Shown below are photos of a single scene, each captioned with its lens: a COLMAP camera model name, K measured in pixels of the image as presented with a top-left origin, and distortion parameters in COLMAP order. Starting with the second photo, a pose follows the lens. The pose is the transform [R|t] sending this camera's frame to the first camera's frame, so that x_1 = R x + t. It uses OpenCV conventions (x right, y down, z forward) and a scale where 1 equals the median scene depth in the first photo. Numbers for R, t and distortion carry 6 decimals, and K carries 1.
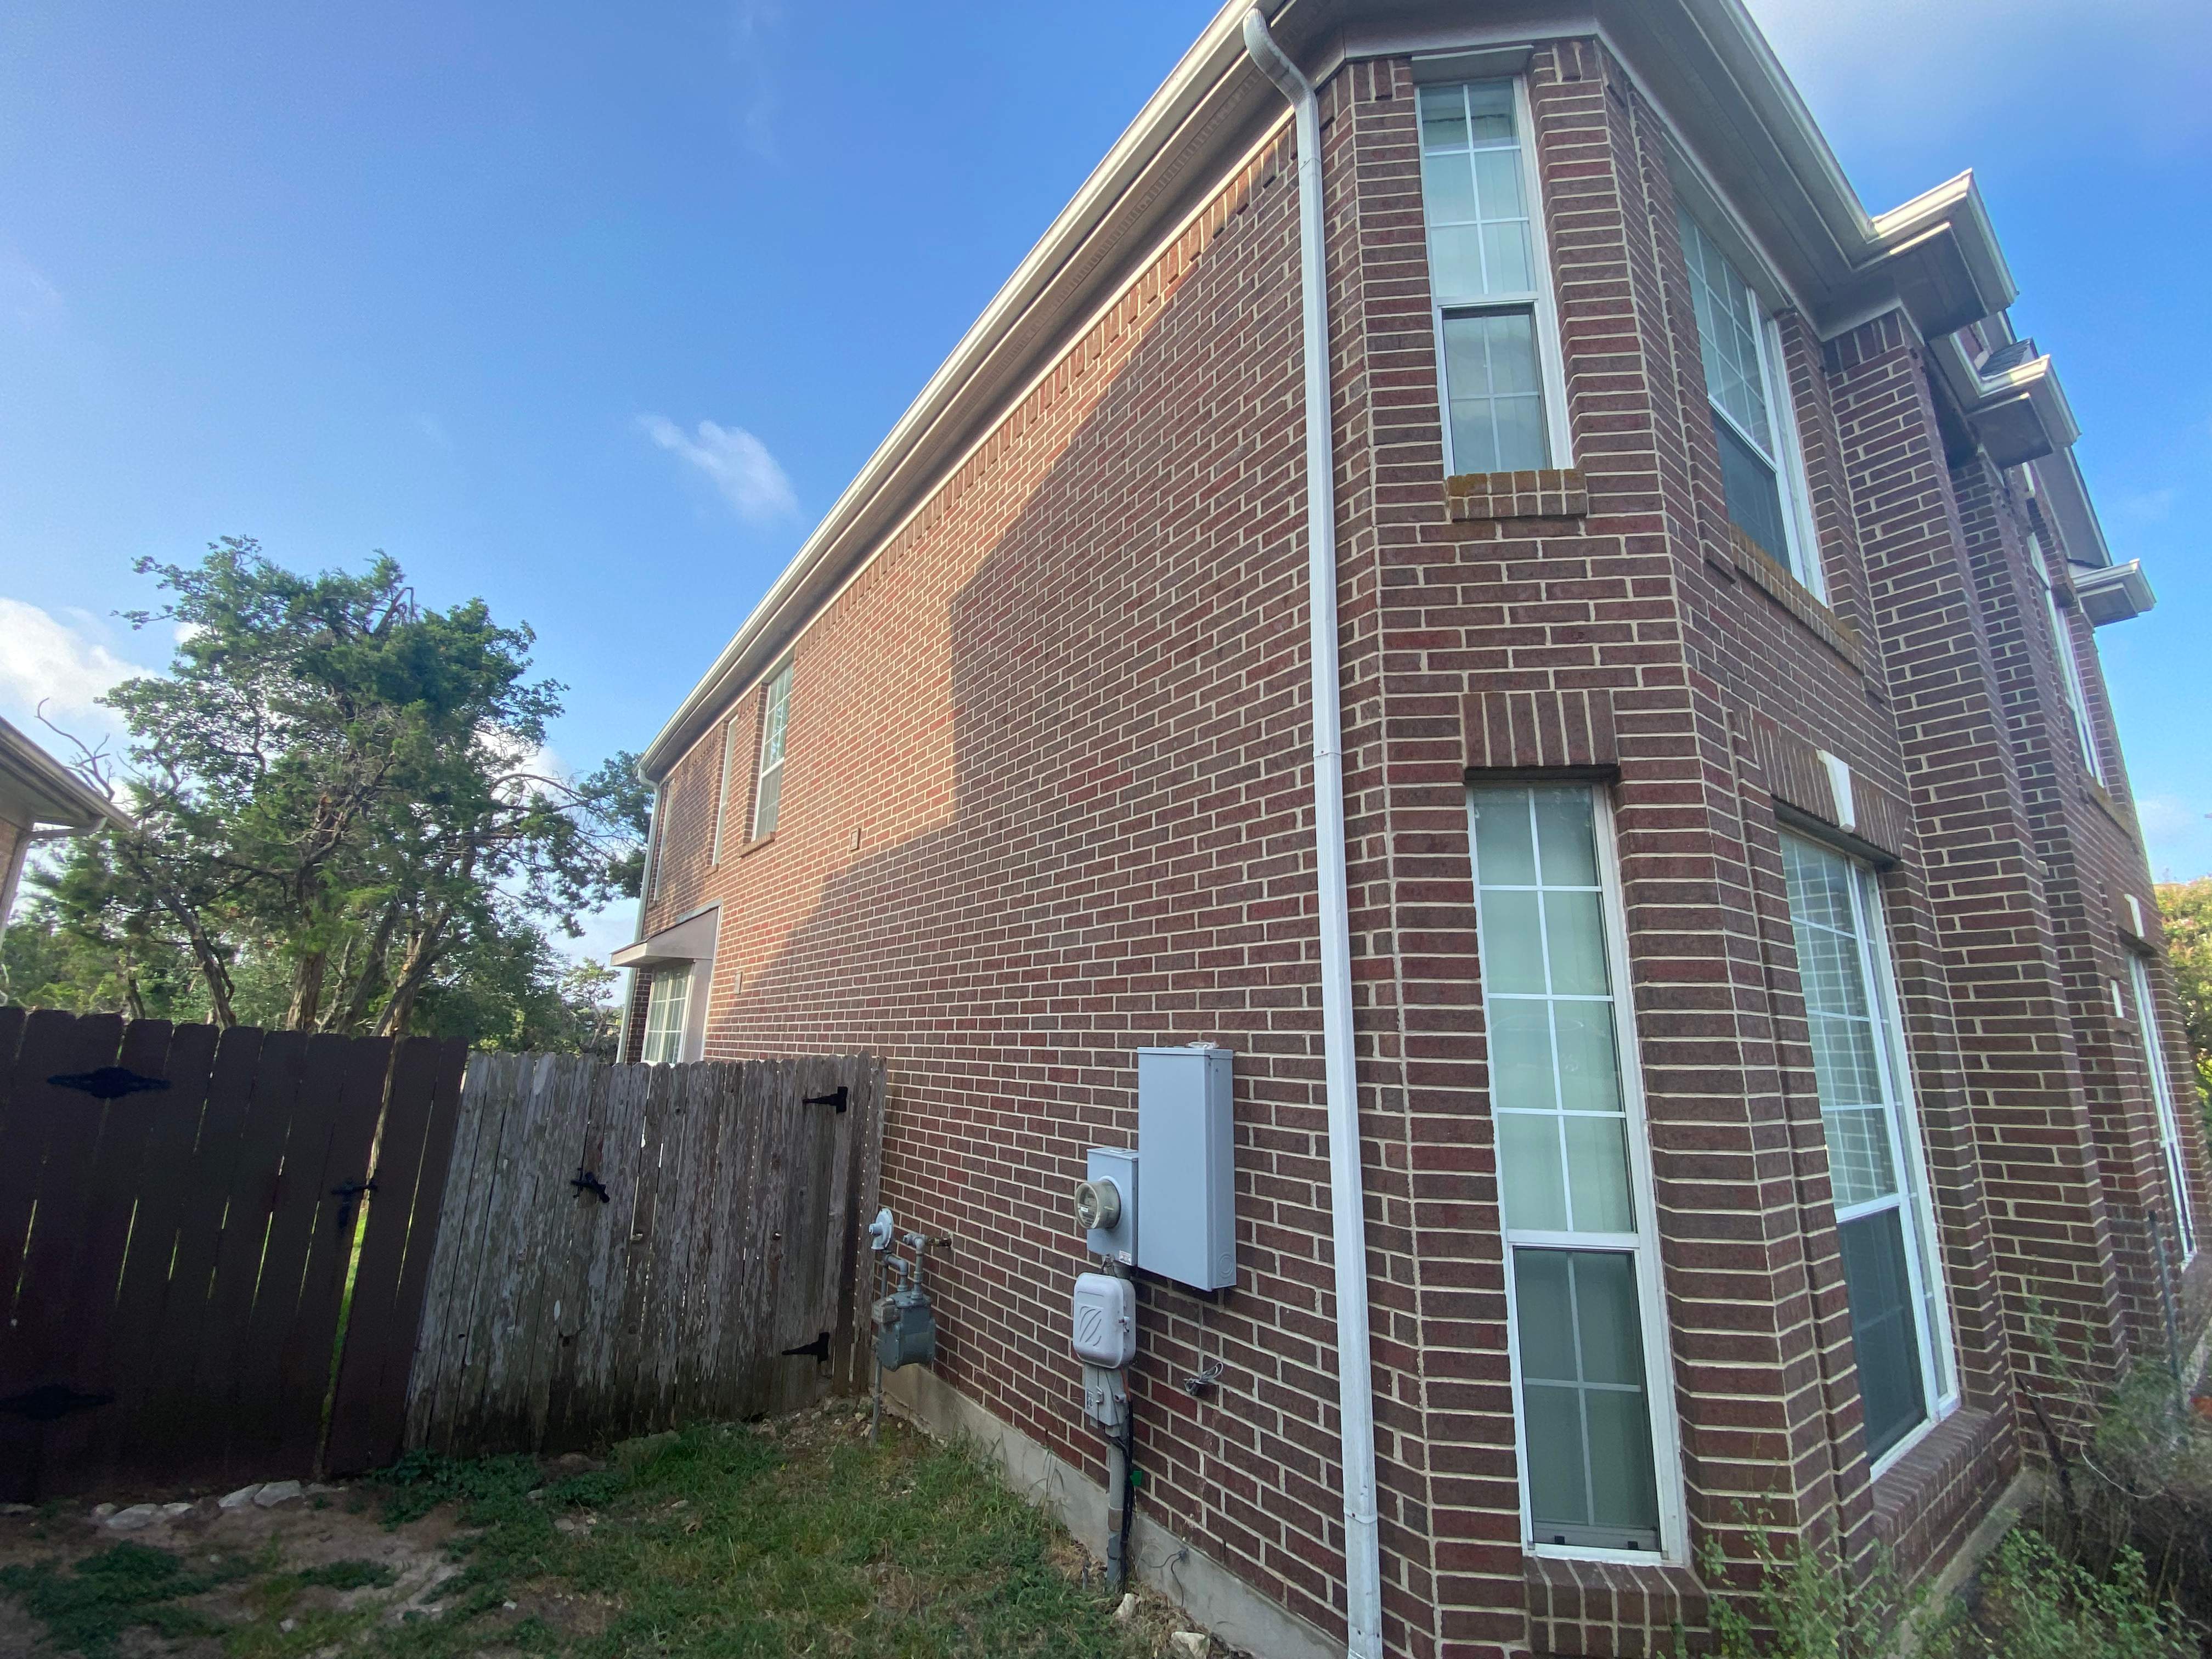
lens RADIAL K [[900.7, 0, 1106.0], [0, 900.7, 829.5], [0, 0, 1]] dist [0.022999, -0.022277]
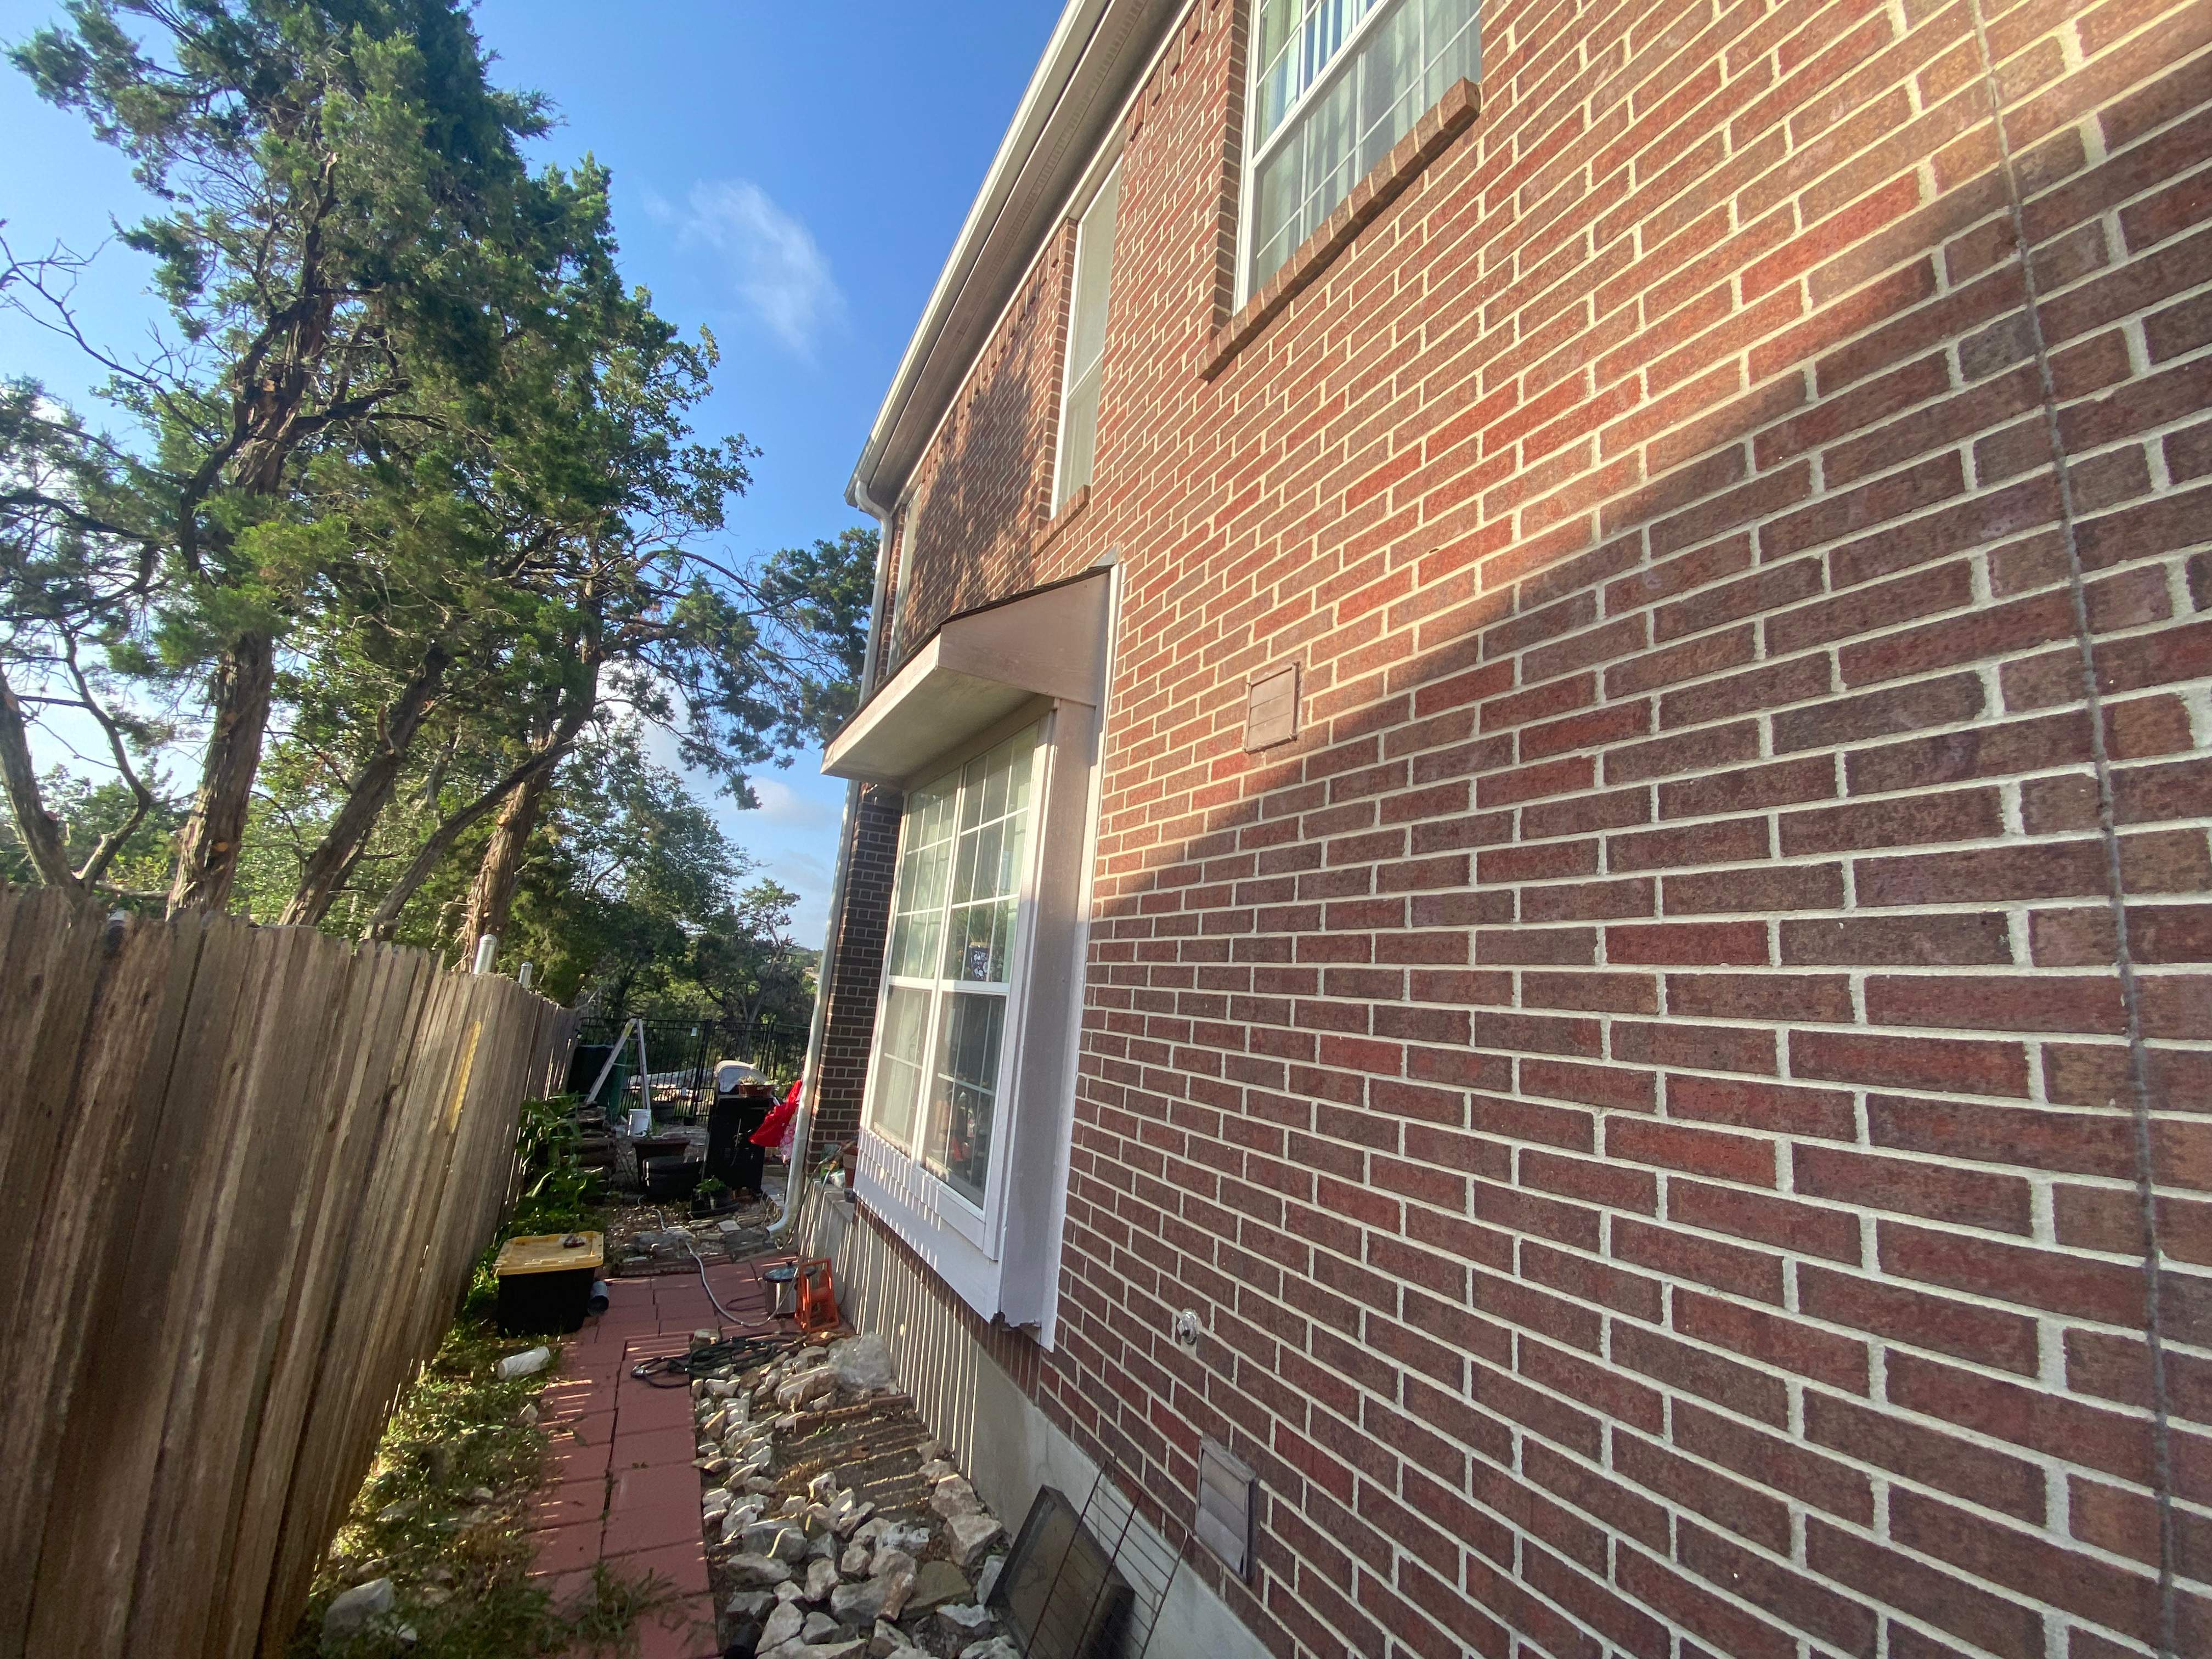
lens RADIAL K [[816.3, 0, 1106.0], [0, 816.3, 829.5], [0, 0, 1]] dist [-0.030137, 0.000020]
pose [[0.990759, 0.045218, -0.127876, -0.421179], [-0.043845, 0.998947, 0.013537, 0.201413], [0.128353, -0.007806, 0.991698, 0.747430]]
